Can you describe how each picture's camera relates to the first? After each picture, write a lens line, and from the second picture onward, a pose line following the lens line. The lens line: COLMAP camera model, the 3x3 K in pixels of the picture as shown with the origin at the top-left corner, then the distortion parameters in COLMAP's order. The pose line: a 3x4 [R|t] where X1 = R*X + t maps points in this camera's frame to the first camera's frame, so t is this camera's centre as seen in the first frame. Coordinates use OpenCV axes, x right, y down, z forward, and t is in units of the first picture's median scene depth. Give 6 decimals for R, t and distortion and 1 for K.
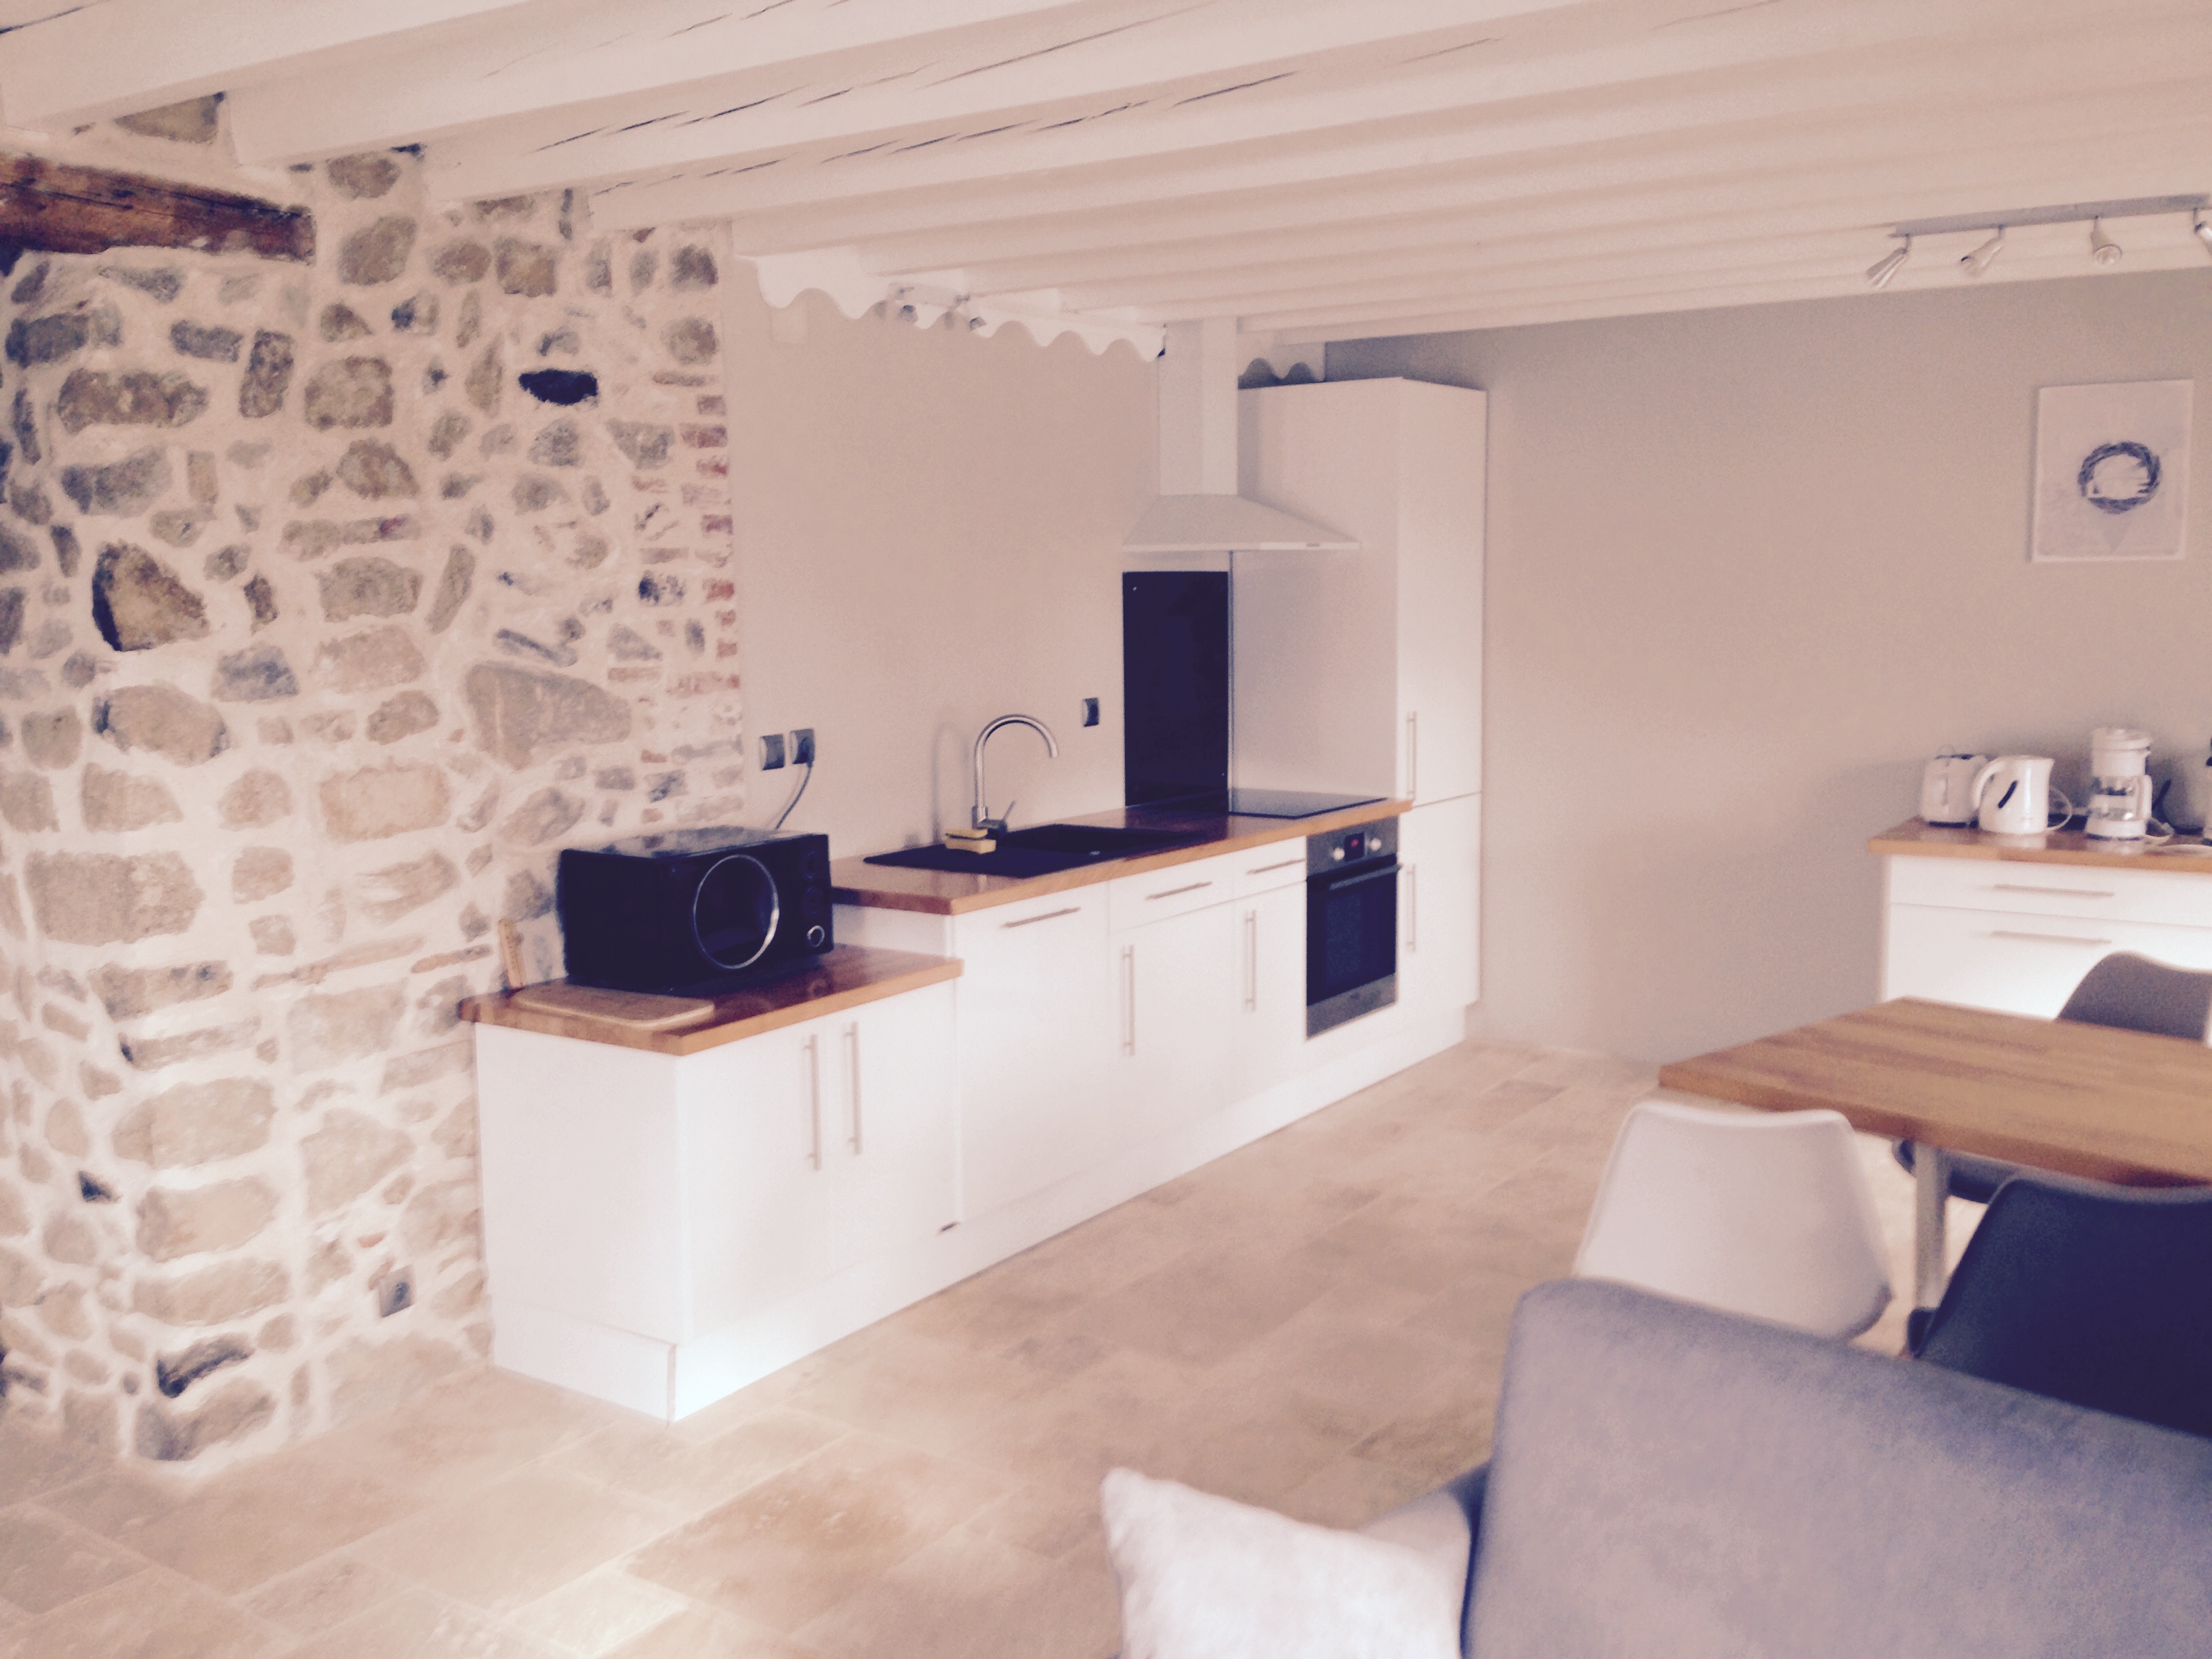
lens RADIAL K [[2039.9, 0, 1106.0], [0, 2039.9, 829.5], [0, 0, 1]] dist [0.059546, -0.026035]
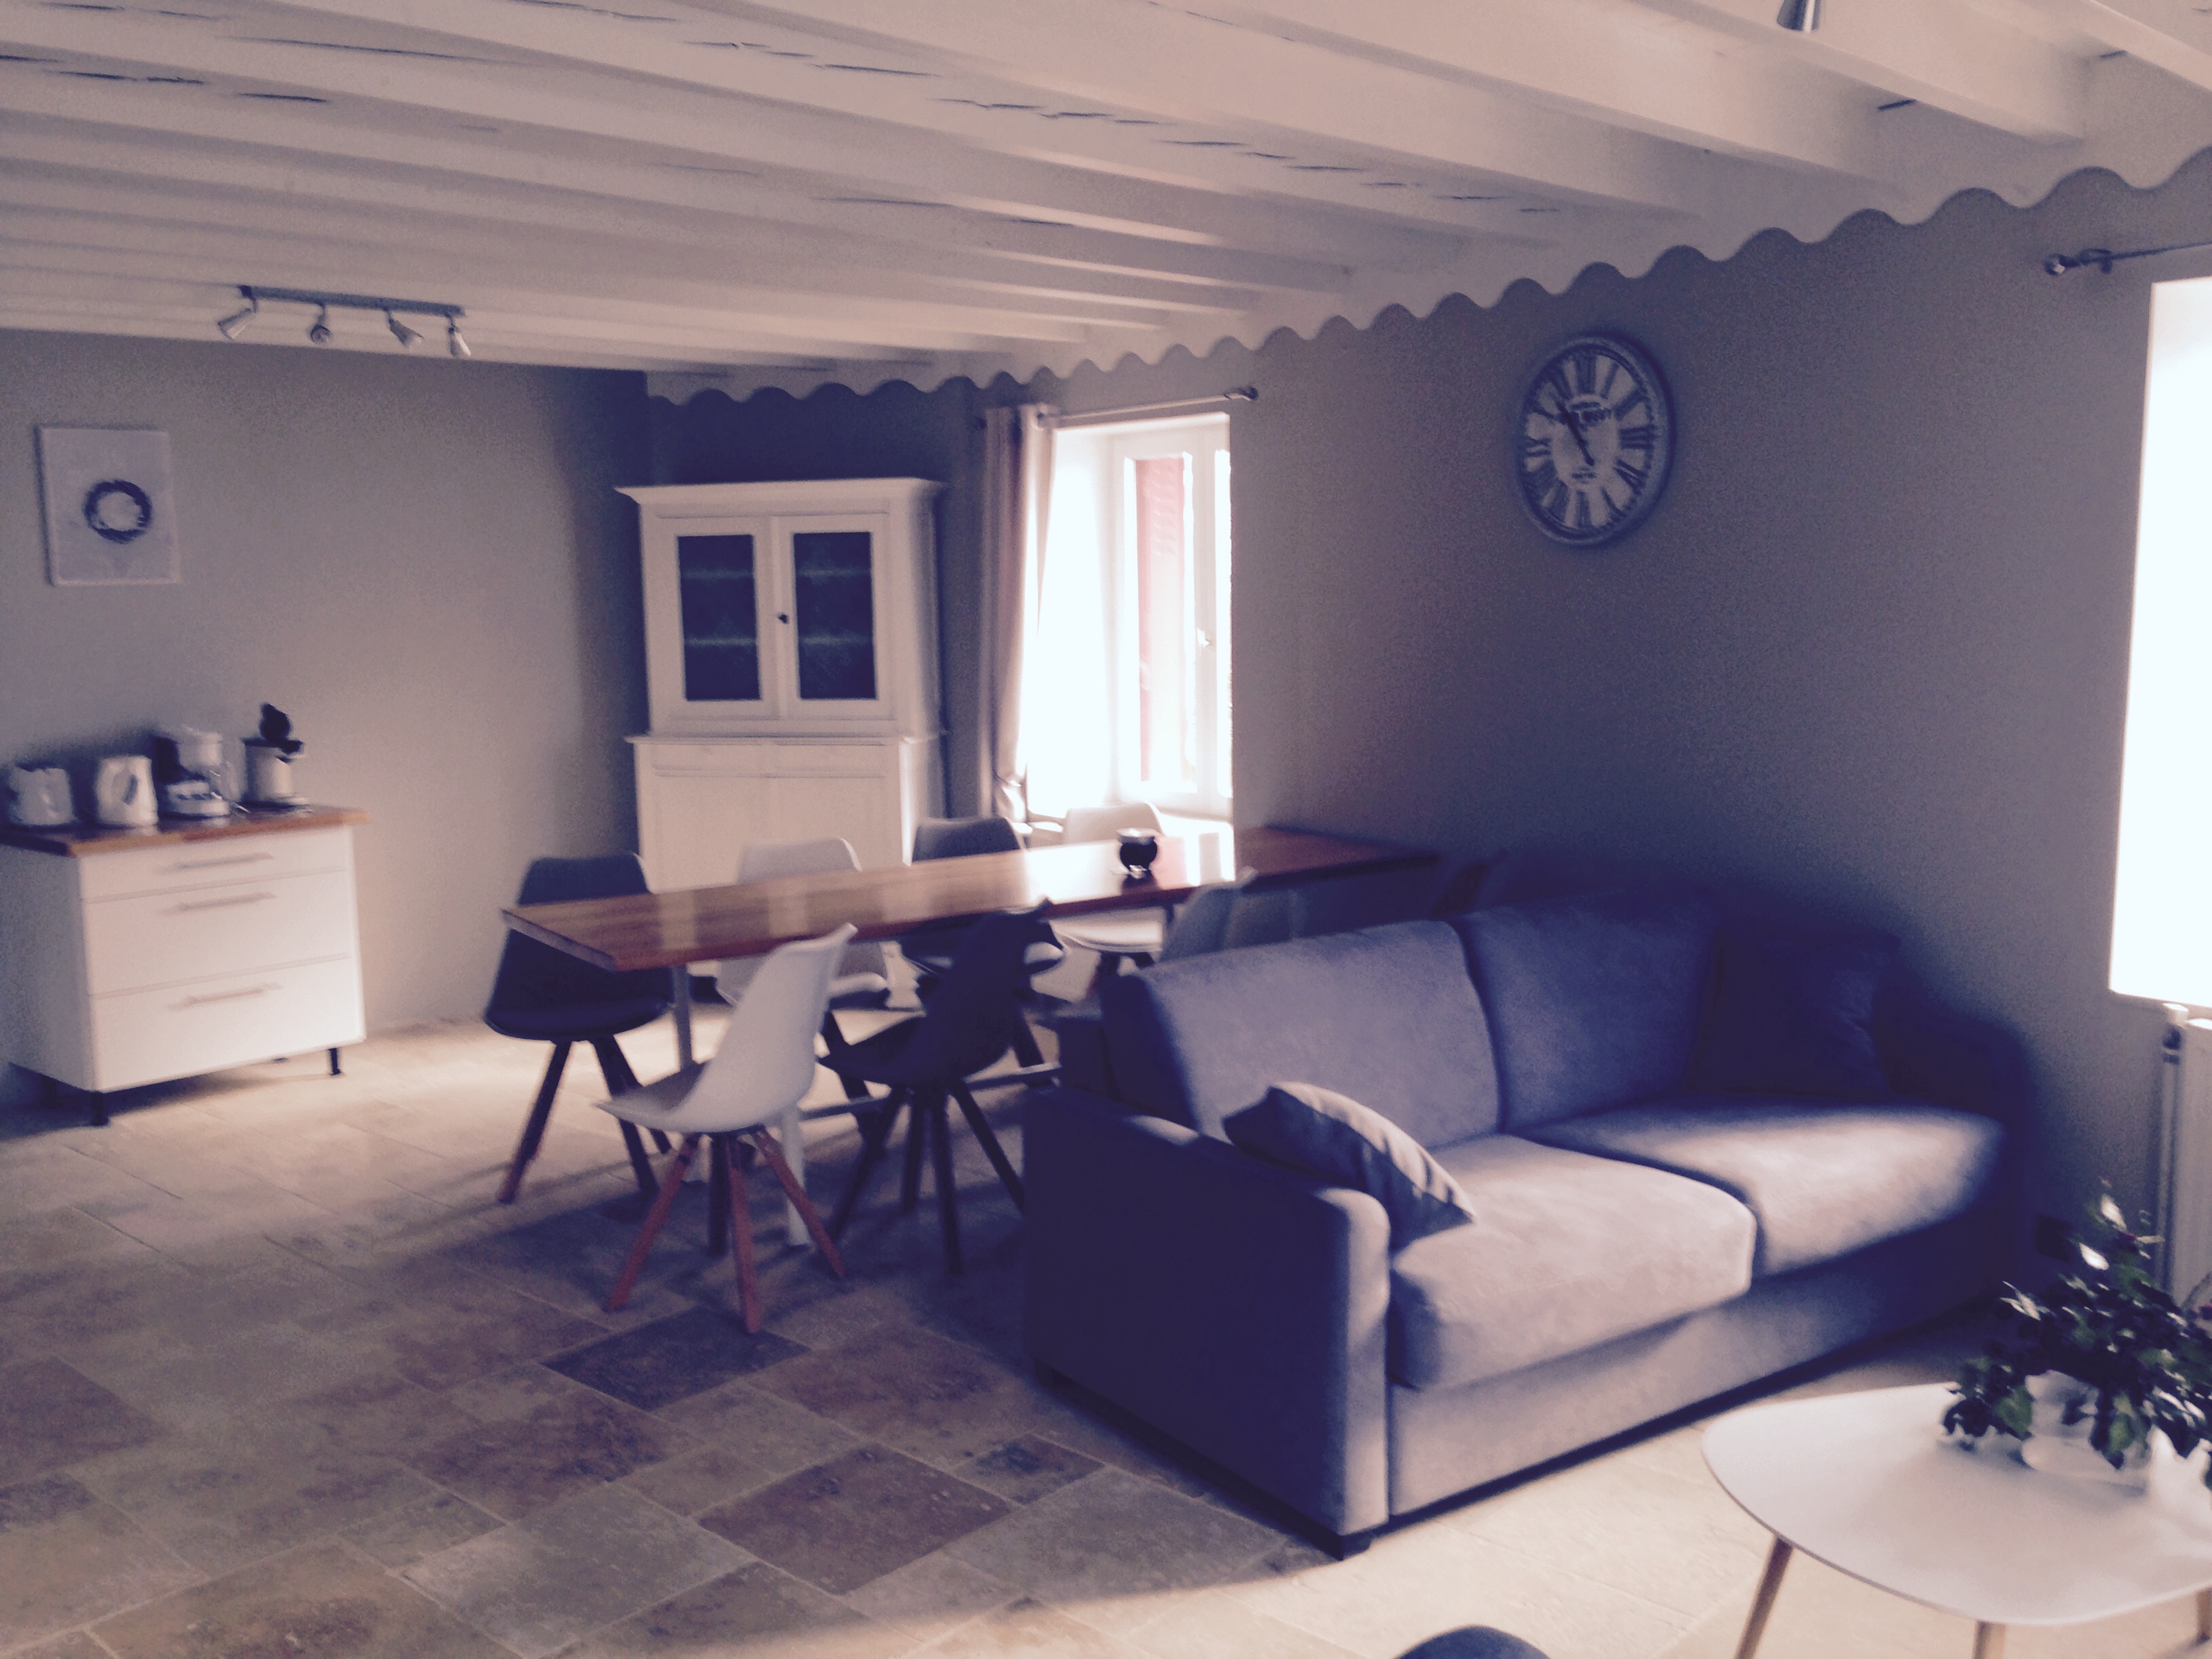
lens RADIAL K [[2039.9, 0, 1106.0], [0, 2039.9, 829.5], [0, 0, 1]] dist [0.059546, -0.026035]
pose [[0.151322, -0.122824, 0.980824, -0.589627], [0.155523, 0.982850, 0.099084, -0.025154], [-0.976173, 0.137548, 0.167829, 0.300732]]
